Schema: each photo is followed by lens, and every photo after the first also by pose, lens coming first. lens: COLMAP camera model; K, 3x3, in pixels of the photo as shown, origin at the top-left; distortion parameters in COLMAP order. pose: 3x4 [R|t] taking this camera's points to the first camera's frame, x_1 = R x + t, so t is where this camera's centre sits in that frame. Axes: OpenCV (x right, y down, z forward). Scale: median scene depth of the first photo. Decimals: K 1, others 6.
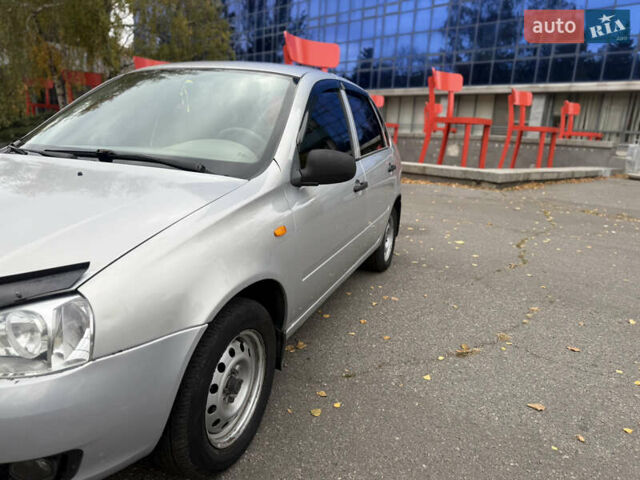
lens RADIAL K [[442.5, 0, 320.3], [0, 442.5, 249.3], [0, 0, 1]] dist [0.047822, -0.051796]
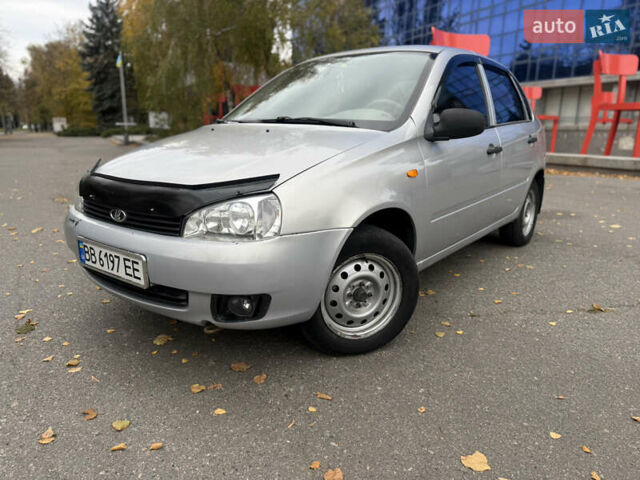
lens RADIAL K [[447.3, 0, 322.5], [0, 447.3, 243.0], [0, 0, 1]] dist [0.049515, -0.087480]
pose [[0.952281, 0.032236, -0.303514, 0.006144], [-0.039260, 0.999083, -0.017069, 0.020867], [0.302686, 0.028171, 0.952674, -0.028094]]
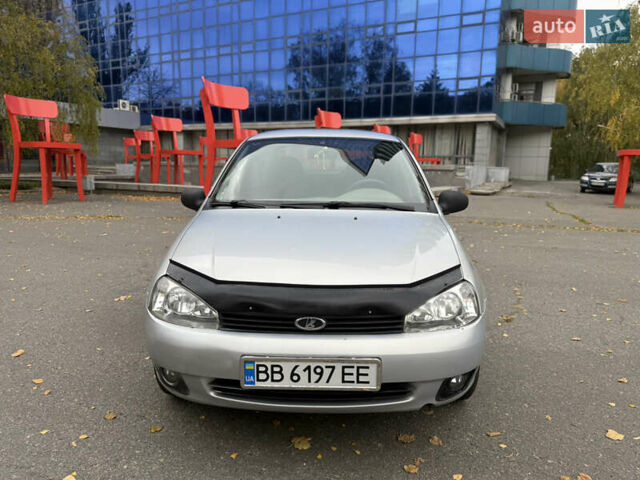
lens RADIAL K [[447.3, 0, 322.5], [0, 447.3, 243.0], [0, 0, 1]] dist [0.049515, -0.087480]
pose [[0.944924, -0.093130, 0.313761, -0.121113], [0.117043, 0.991419, -0.058214, -0.001206], [-0.305647, 0.091731, 0.947716, -0.042922]]
